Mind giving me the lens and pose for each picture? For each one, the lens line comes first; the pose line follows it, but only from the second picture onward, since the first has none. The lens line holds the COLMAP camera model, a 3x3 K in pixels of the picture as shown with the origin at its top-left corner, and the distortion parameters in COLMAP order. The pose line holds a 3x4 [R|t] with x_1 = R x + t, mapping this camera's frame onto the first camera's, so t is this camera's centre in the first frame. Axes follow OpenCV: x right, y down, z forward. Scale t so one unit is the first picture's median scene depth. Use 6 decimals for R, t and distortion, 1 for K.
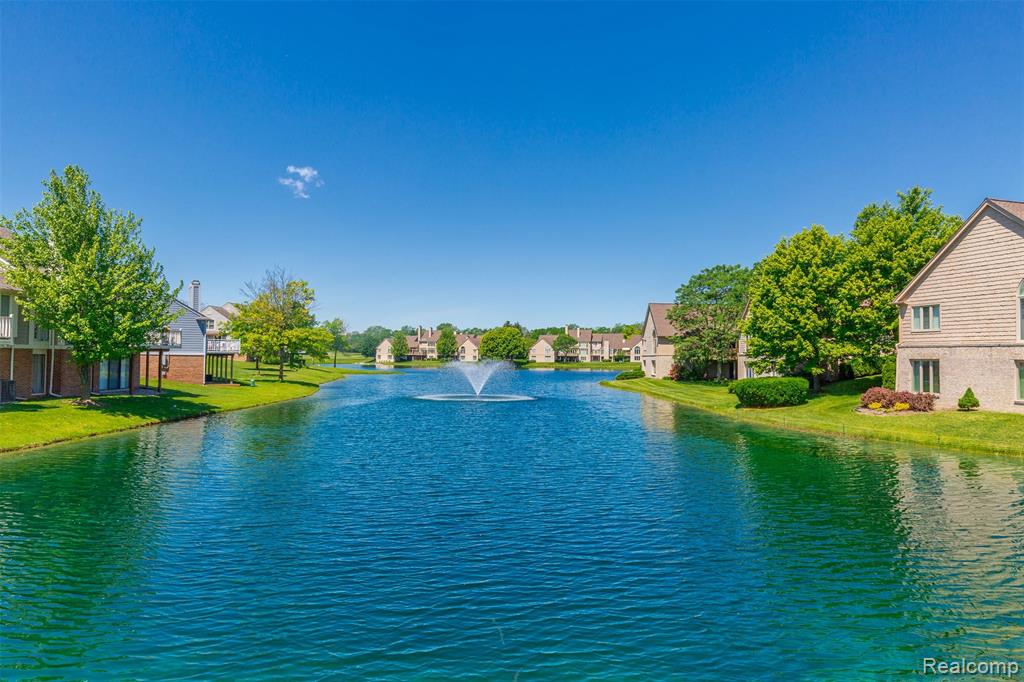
lens RADIAL K [[632.4, 0, 512.0], [0, 632.4, 341.0], [0, 0, 1]] dist [-0.001224, -0.000973]
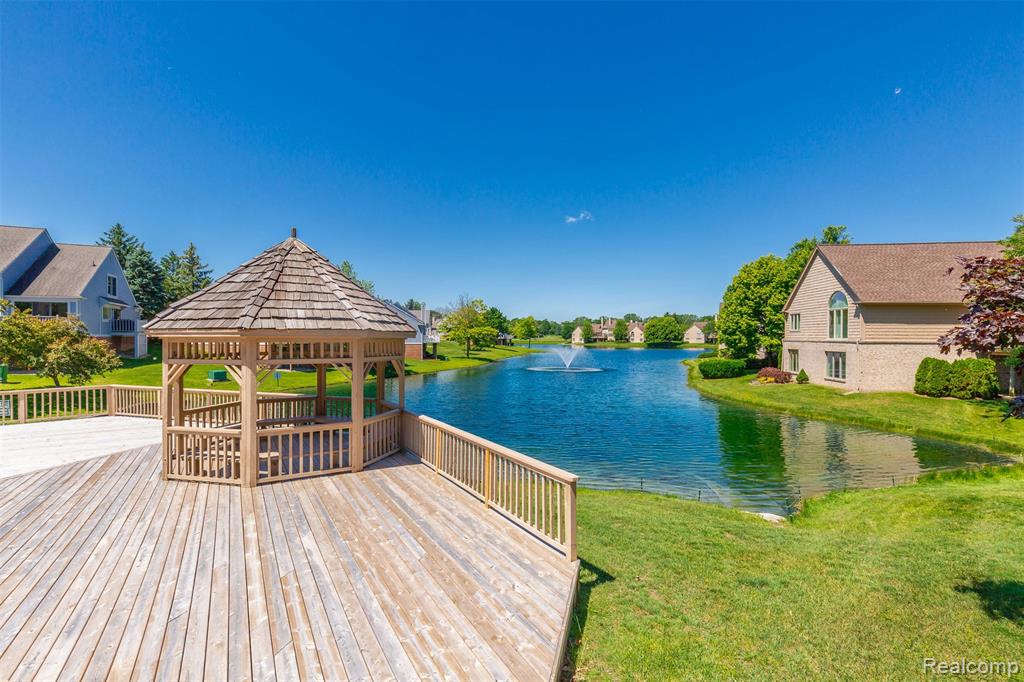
lens RADIAL K [[470.2, 0, 512.0], [0, 470.2, 341.0], [0, 0, 1]] dist [0.000906, 0.000029]
pose [[0.931147, -0.002455, -0.364636, 0.260300], [0.013835, 0.999495, 0.028599, -0.019584], [0.364382, -0.031675, 0.930711, -0.175759]]
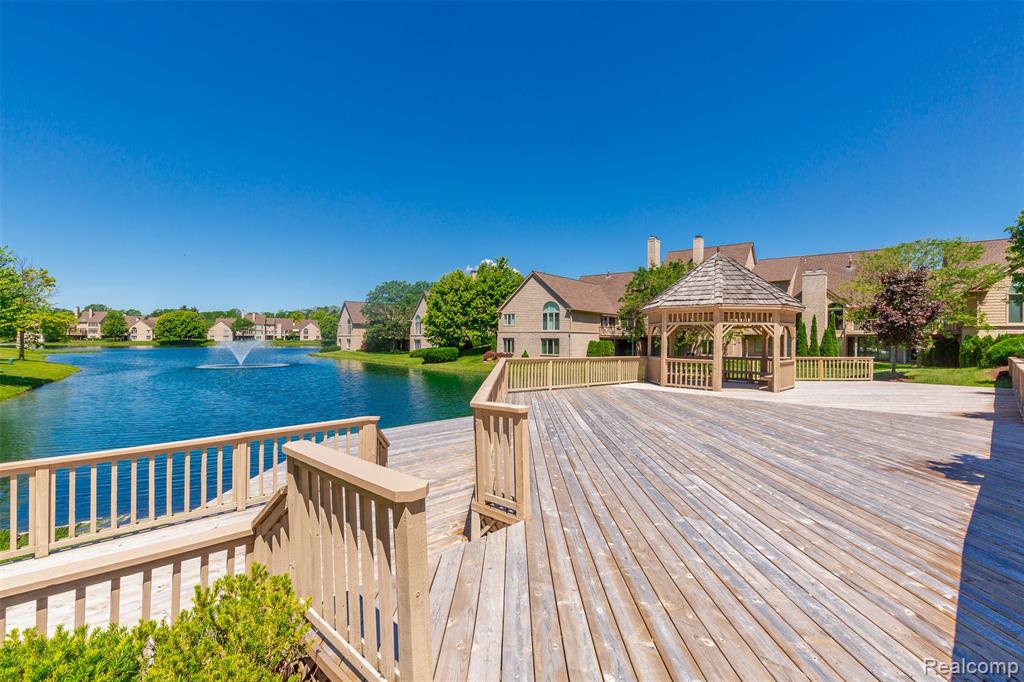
lens RADIAL K [[470.2, 0, 512.0], [0, 470.2, 341.0], [0, 0, 1]] dist [0.000906, 0.000029]
pose [[0.803083, -0.007843, 0.595815, -0.200724], [-0.013324, 0.999427, 0.031115, -0.007396], [-0.595718, -0.032927, 0.802519, -0.210457]]
